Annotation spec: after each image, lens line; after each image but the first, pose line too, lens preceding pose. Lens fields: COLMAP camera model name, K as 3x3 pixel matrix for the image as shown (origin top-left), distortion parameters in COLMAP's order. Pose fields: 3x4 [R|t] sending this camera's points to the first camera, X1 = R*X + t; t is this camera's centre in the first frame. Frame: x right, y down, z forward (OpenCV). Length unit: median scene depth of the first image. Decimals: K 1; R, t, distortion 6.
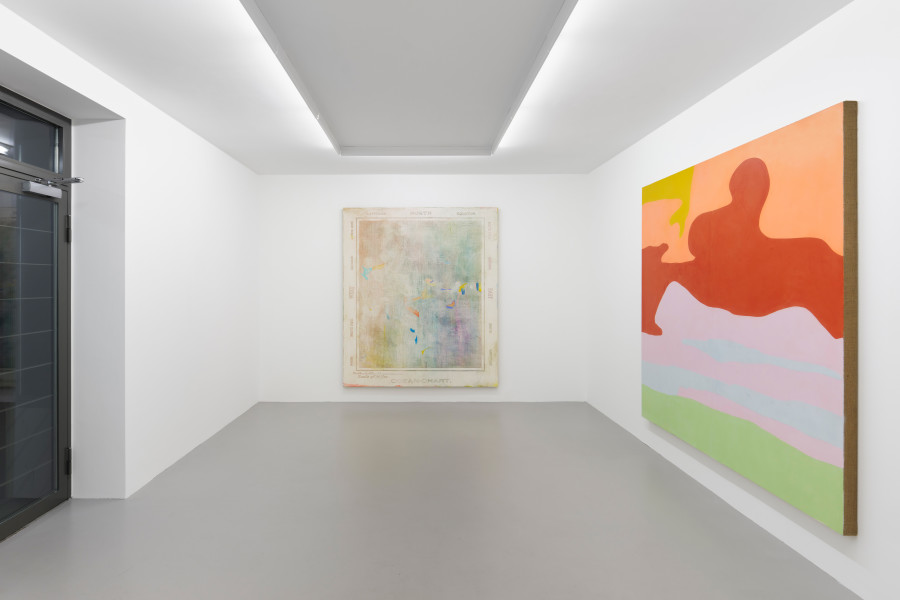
lens RADIAL K [[530.1, 0, 426.9], [0, 530.1, 284.0], [0, 0, 1]] dist [0.007127, -0.015422]
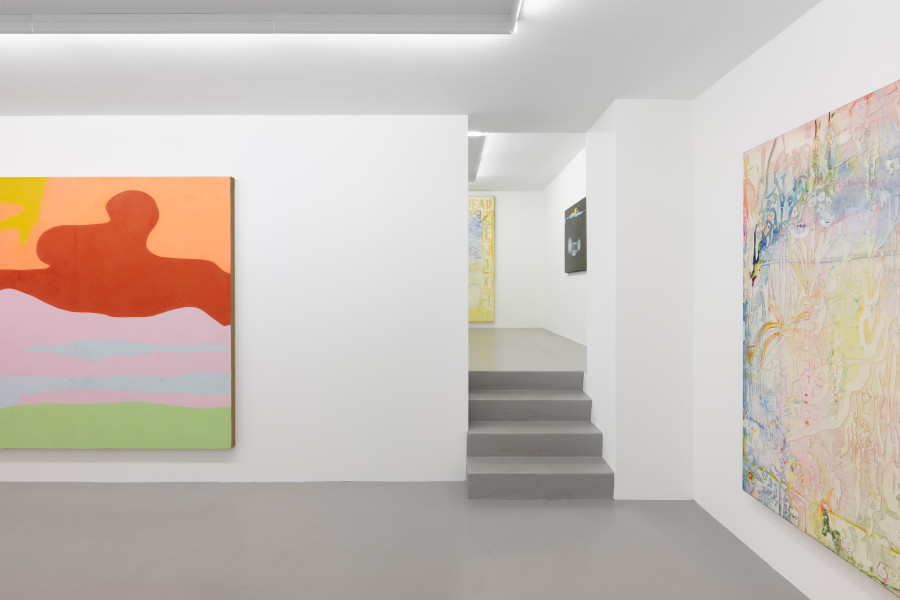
lens RADIAL K [[488.2, 0, 454.8], [0, 488.2, 294.3], [0, 0, 1]] dist [-0.001302, -0.003655]
pose [[0.004033, -0.010177, 0.999940, -0.264072], [0.001970, 0.999946, 0.010169, -0.001520], [-0.999990, 0.001929, 0.004053, 0.121195]]
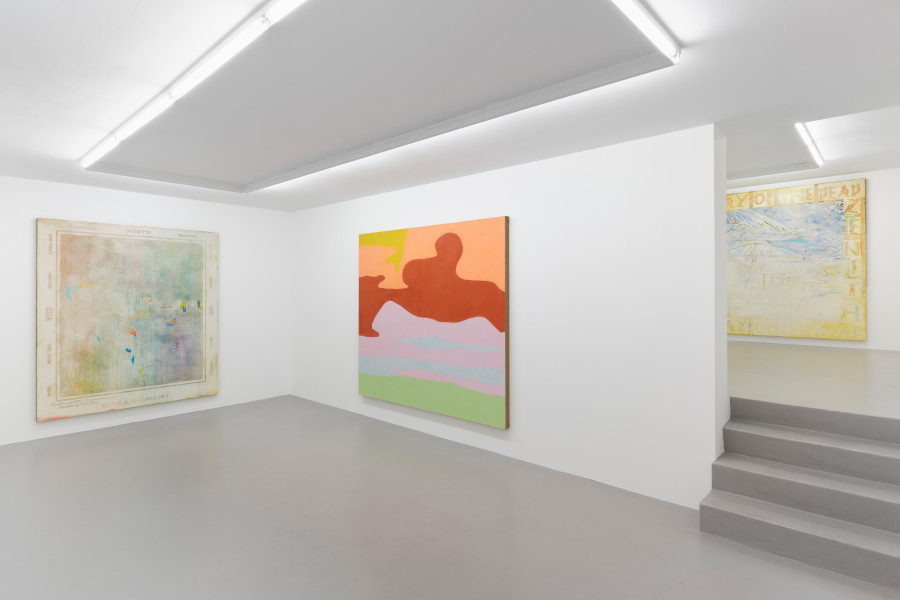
lens RADIAL K [[488.2, 0, 451.6], [0, 488.2, 288.3], [0, 0, 1]] dist [-0.001302, -0.003655]
pose [[0.682419, 0.000770, 0.730961, -0.278924], [0.002120, 0.999993, -0.003033, -0.023352], [-0.730958, 0.003619, 0.682412, -0.050960]]
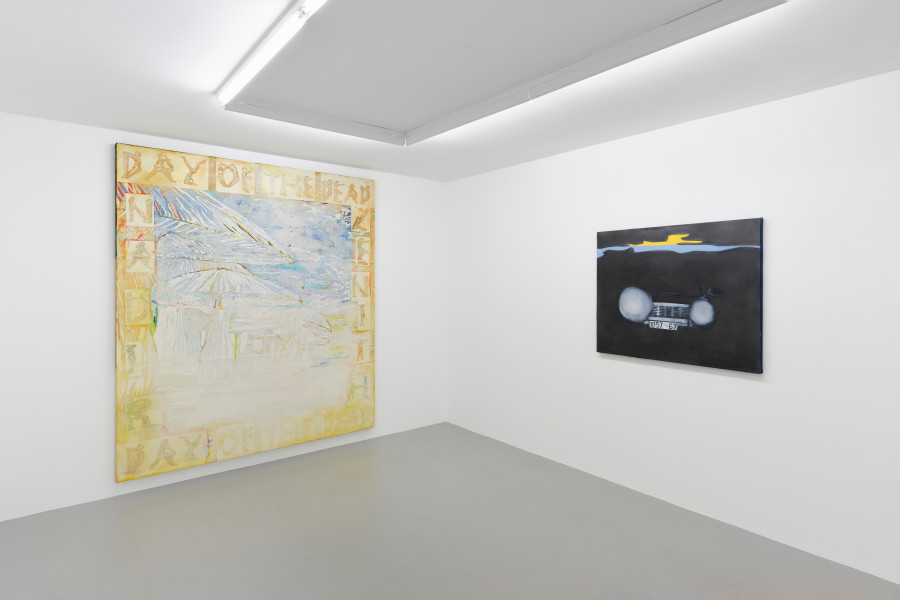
lens RADIAL K [[488.2, 0, 447.4], [0, 488.2, 278.9], [0, 0, 1]] dist [-0.001302, -0.003655]
pose [[-0.605805, -0.000655, 0.795613, 0.500005], [-0.000981, 1.000000, 0.000076, -0.123842], [-0.795612, -0.000735, -0.605806, 0.359204]]
